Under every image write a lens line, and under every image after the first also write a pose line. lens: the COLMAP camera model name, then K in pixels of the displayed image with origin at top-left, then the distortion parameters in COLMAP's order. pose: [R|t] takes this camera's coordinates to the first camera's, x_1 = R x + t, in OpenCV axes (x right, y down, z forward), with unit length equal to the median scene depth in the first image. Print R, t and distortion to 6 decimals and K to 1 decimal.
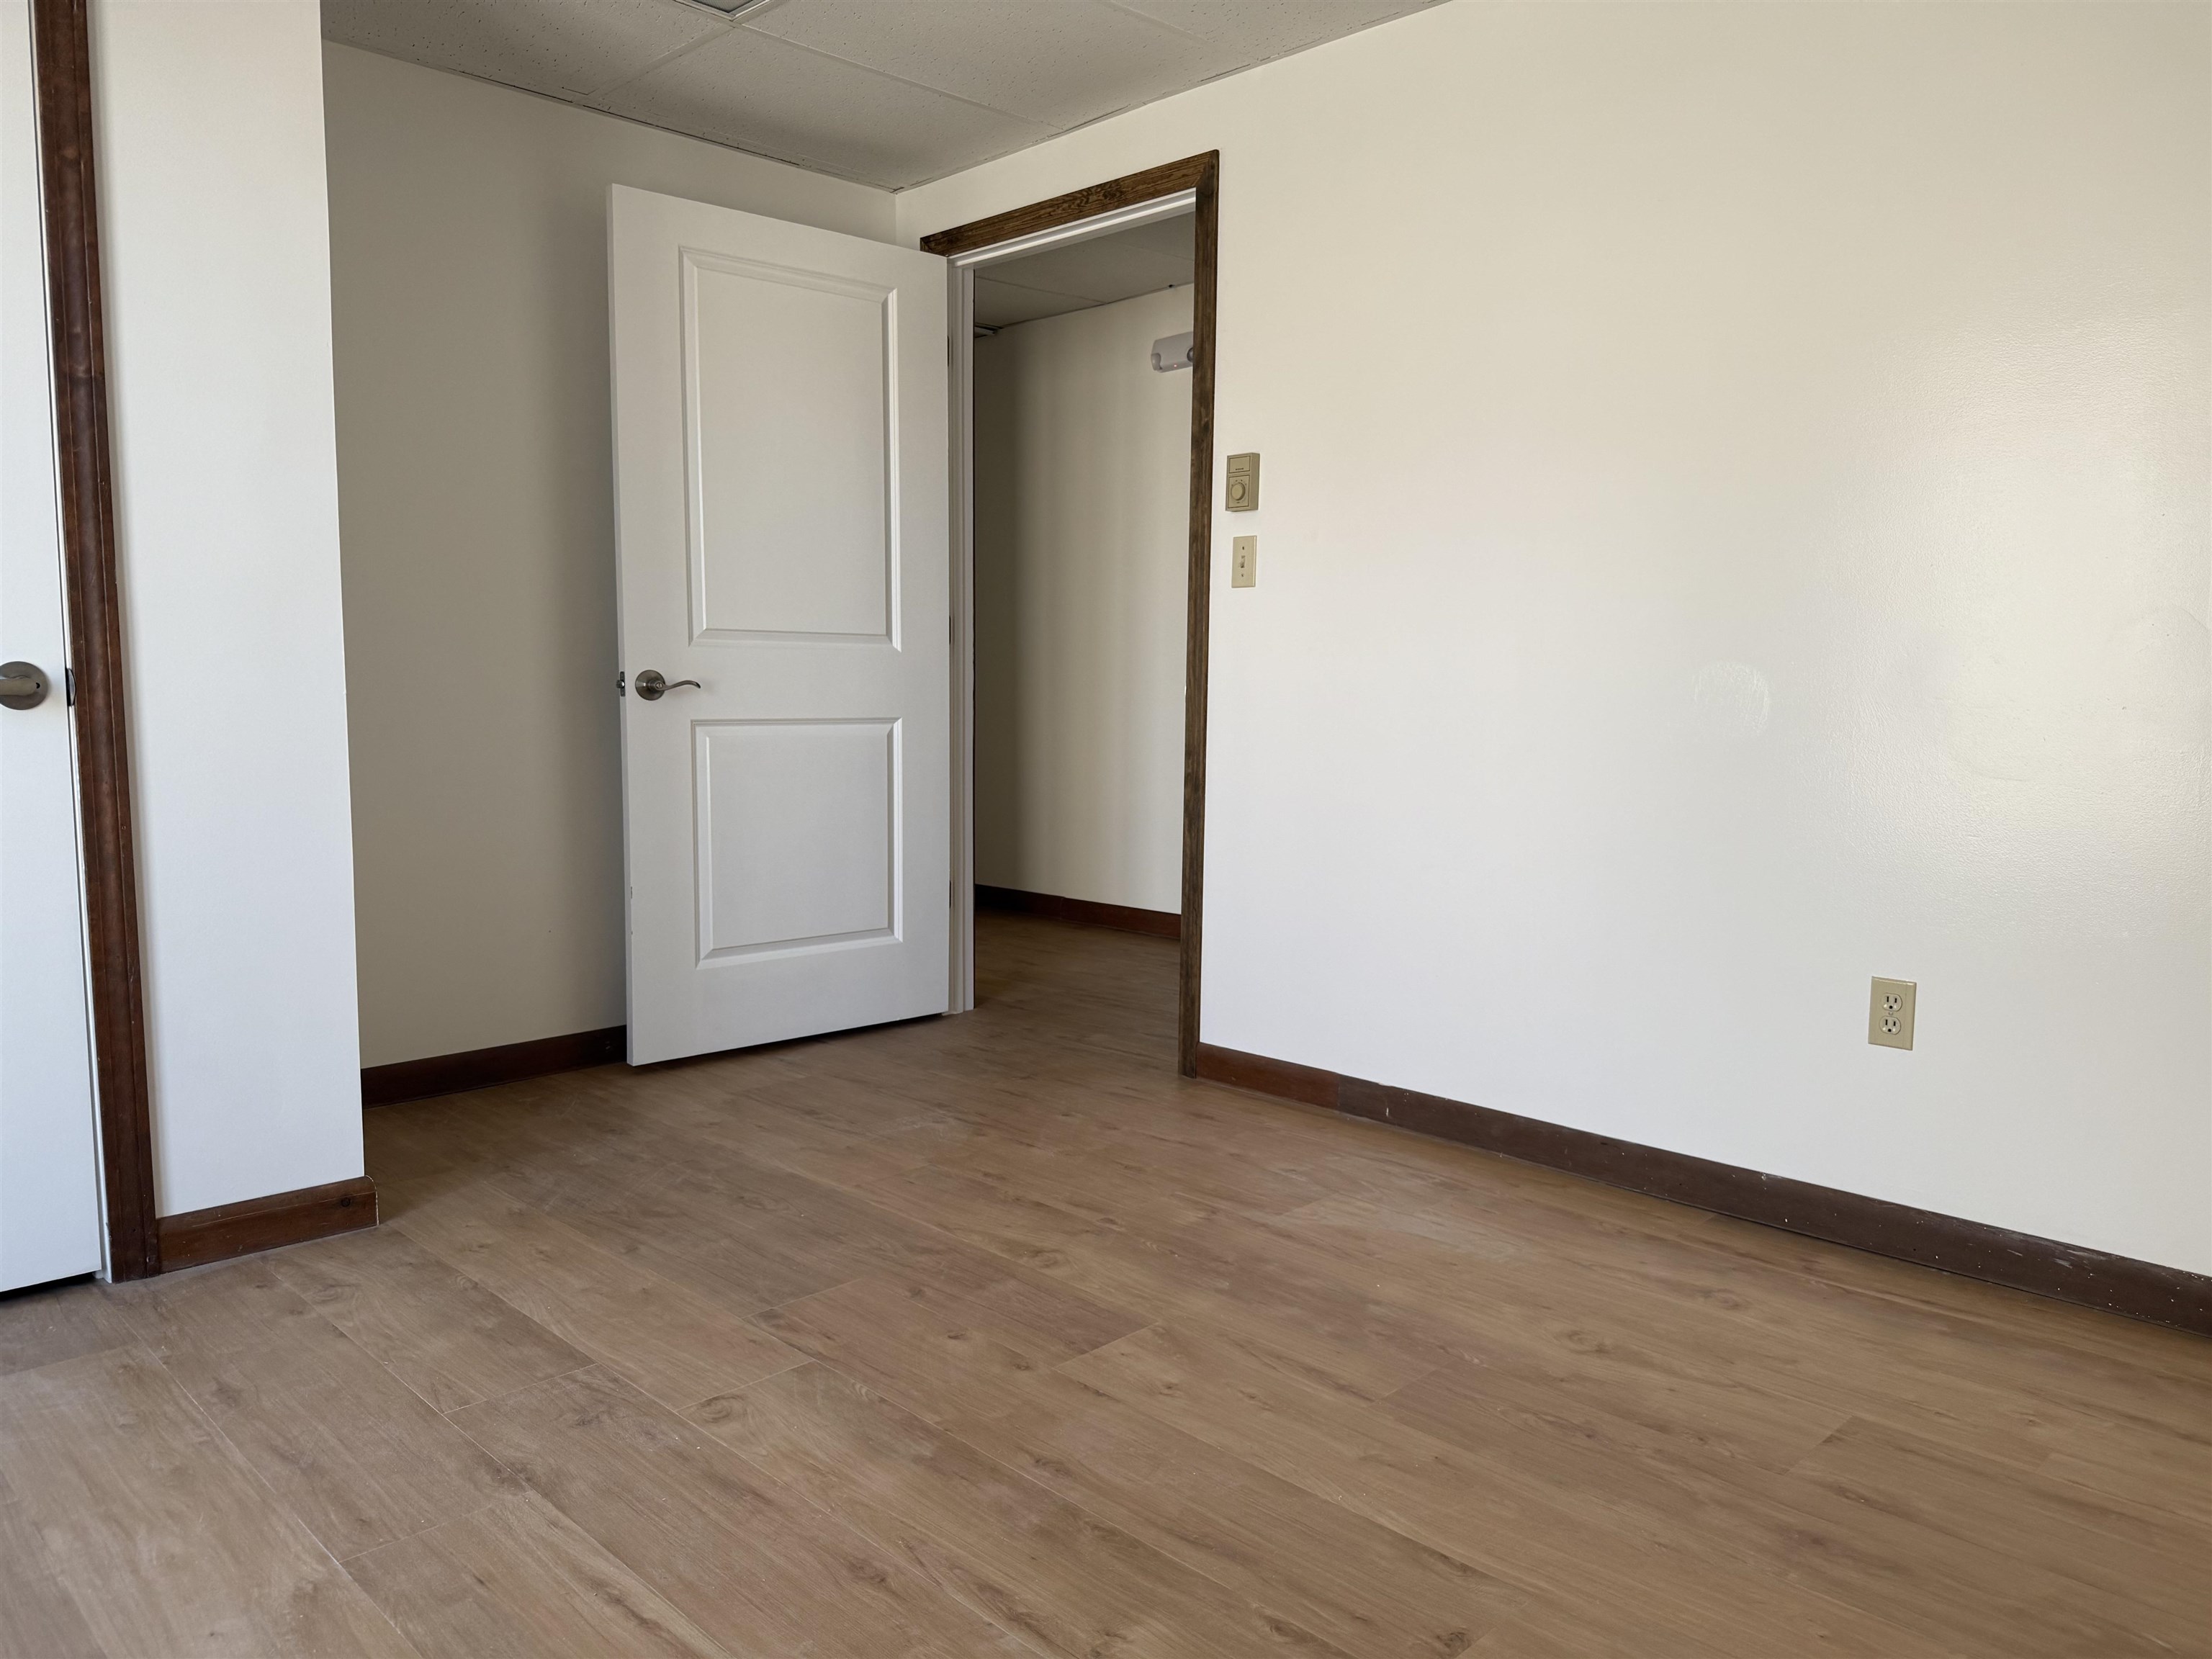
lens RADIAL K [[1558.4, 0, 1104.2], [0, 1558.4, 845.3], [0, 0, 1]] dist [0.024179, -0.023129]
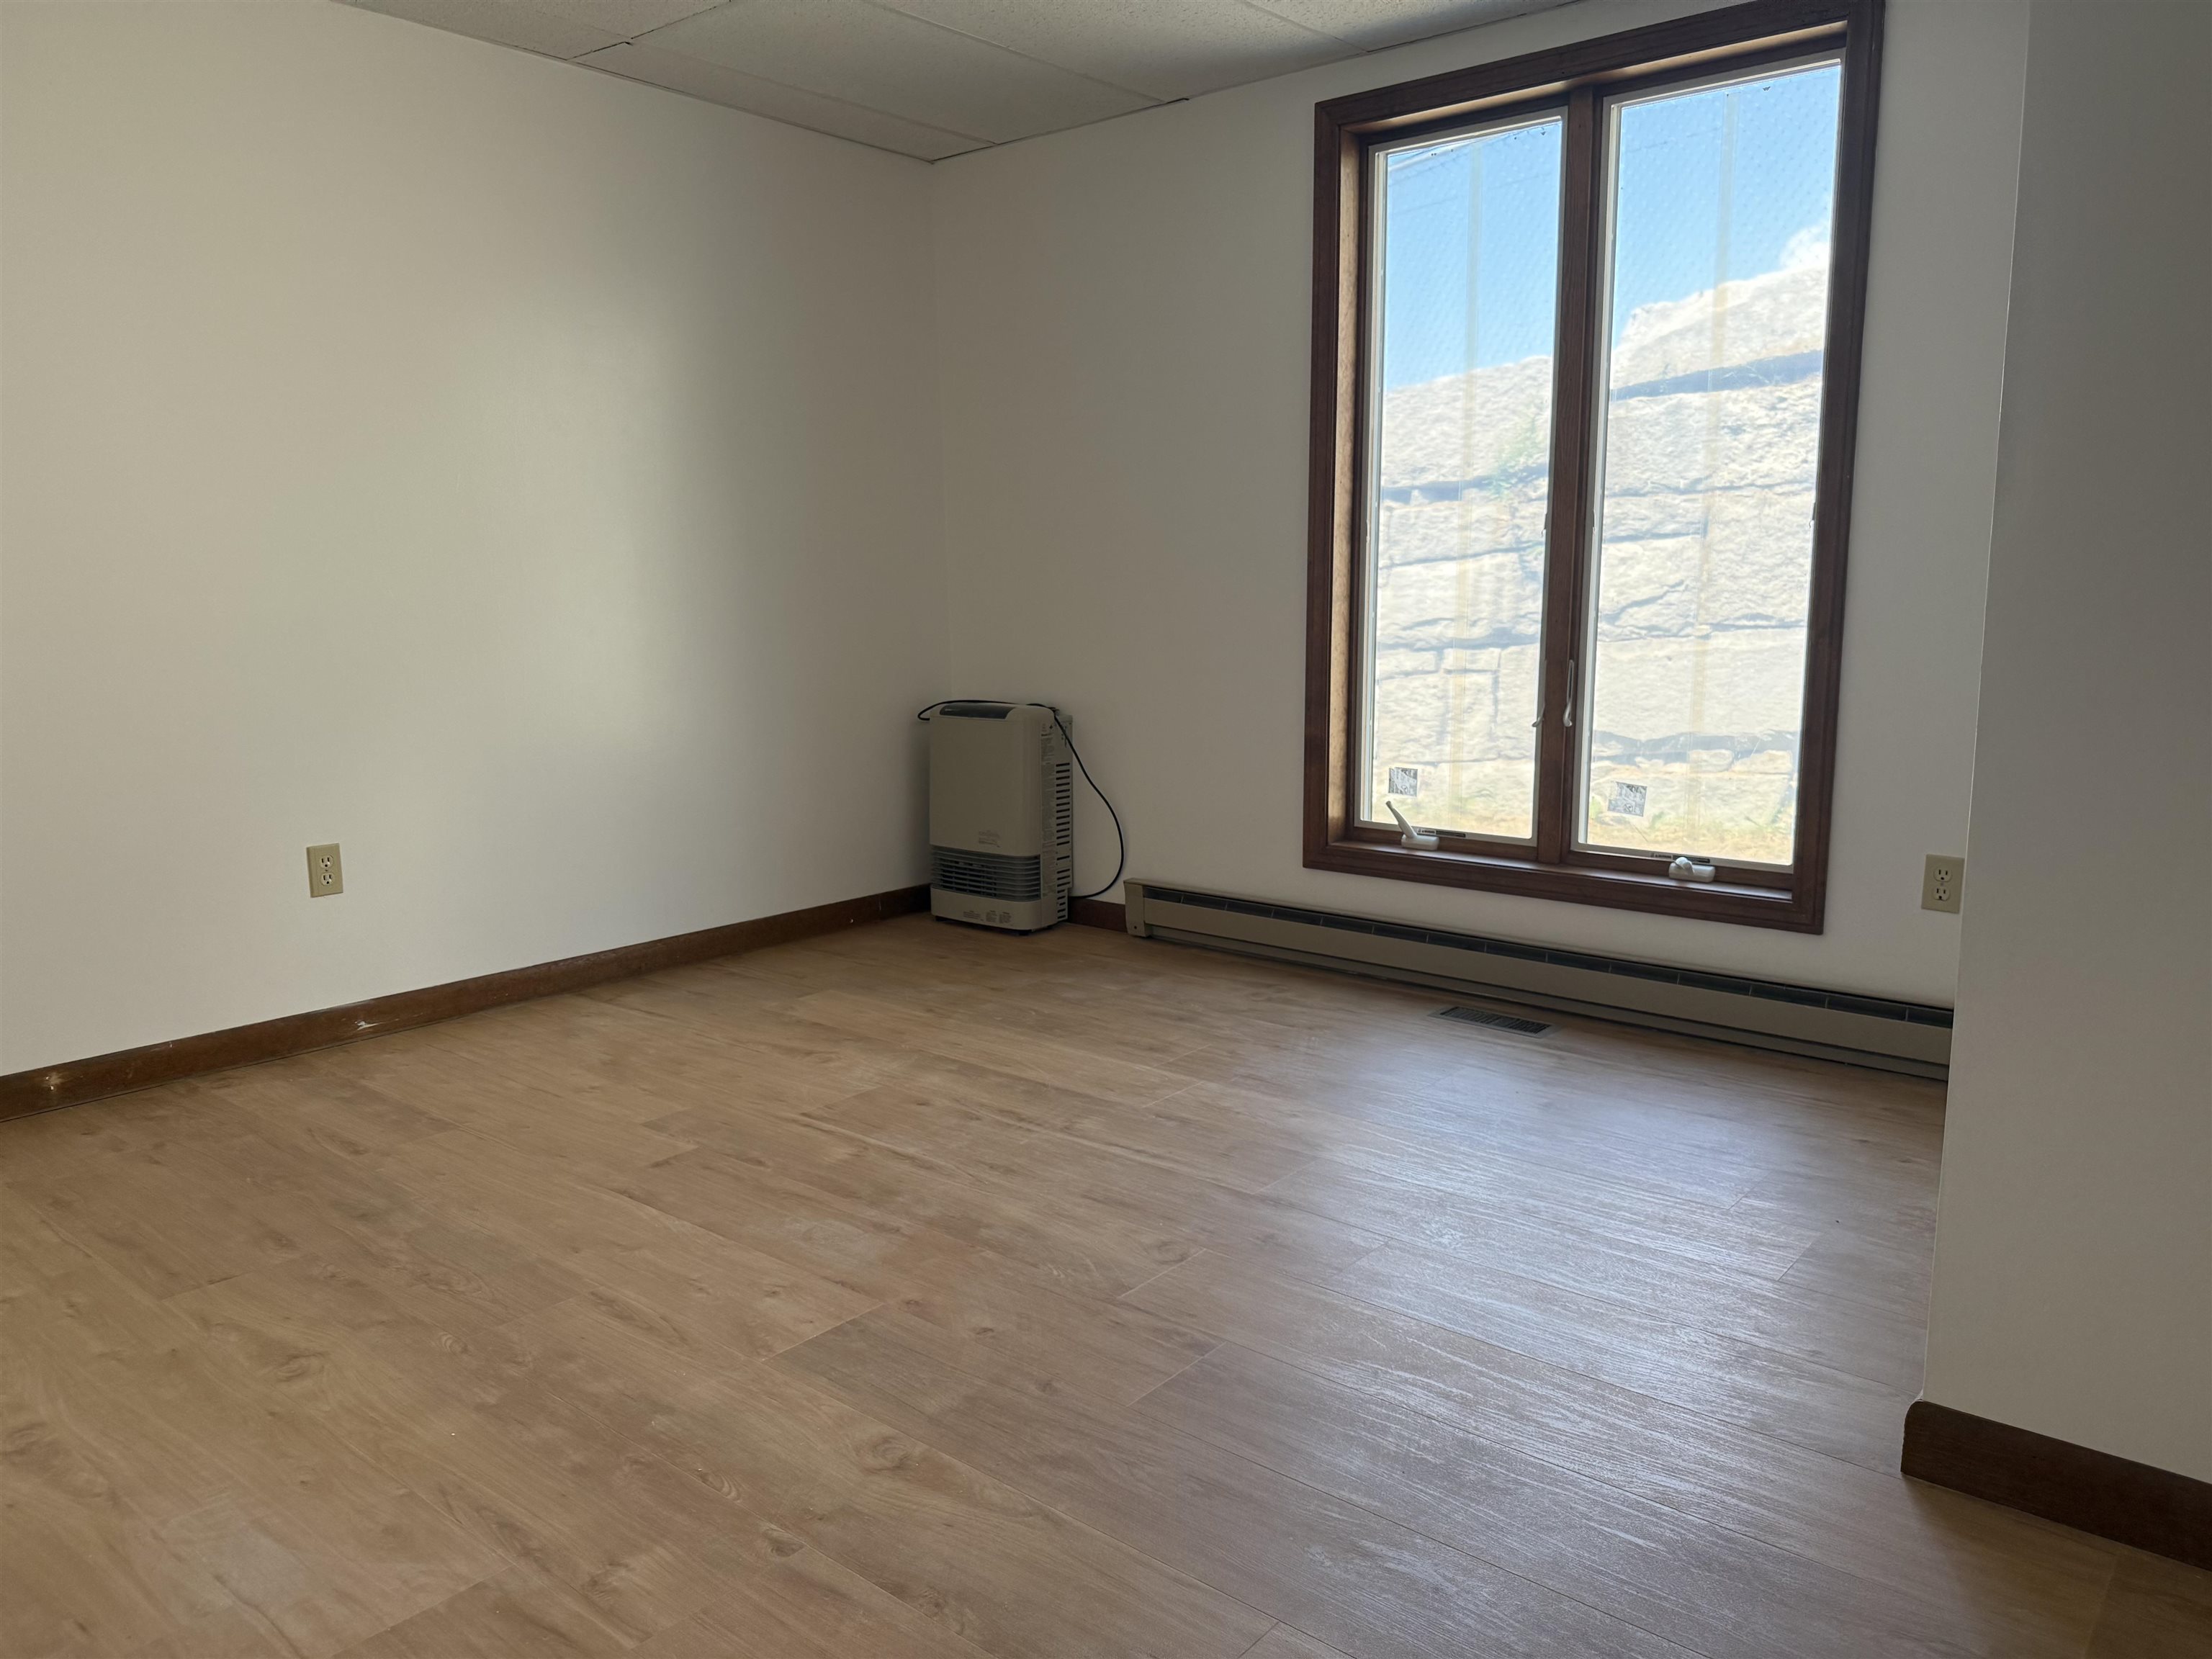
lens RADIAL K [[1558.4, 0, 1102.7], [0, 1558.4, 830.5], [0, 0, 1]] dist [0.024179, -0.023129]
pose [[-0.995860, 0.017888, -0.089120, -0.090788], [-0.006366, 0.964312, 0.264694, -0.241257], [0.090674, 0.264165, -0.960206, 1.921608]]
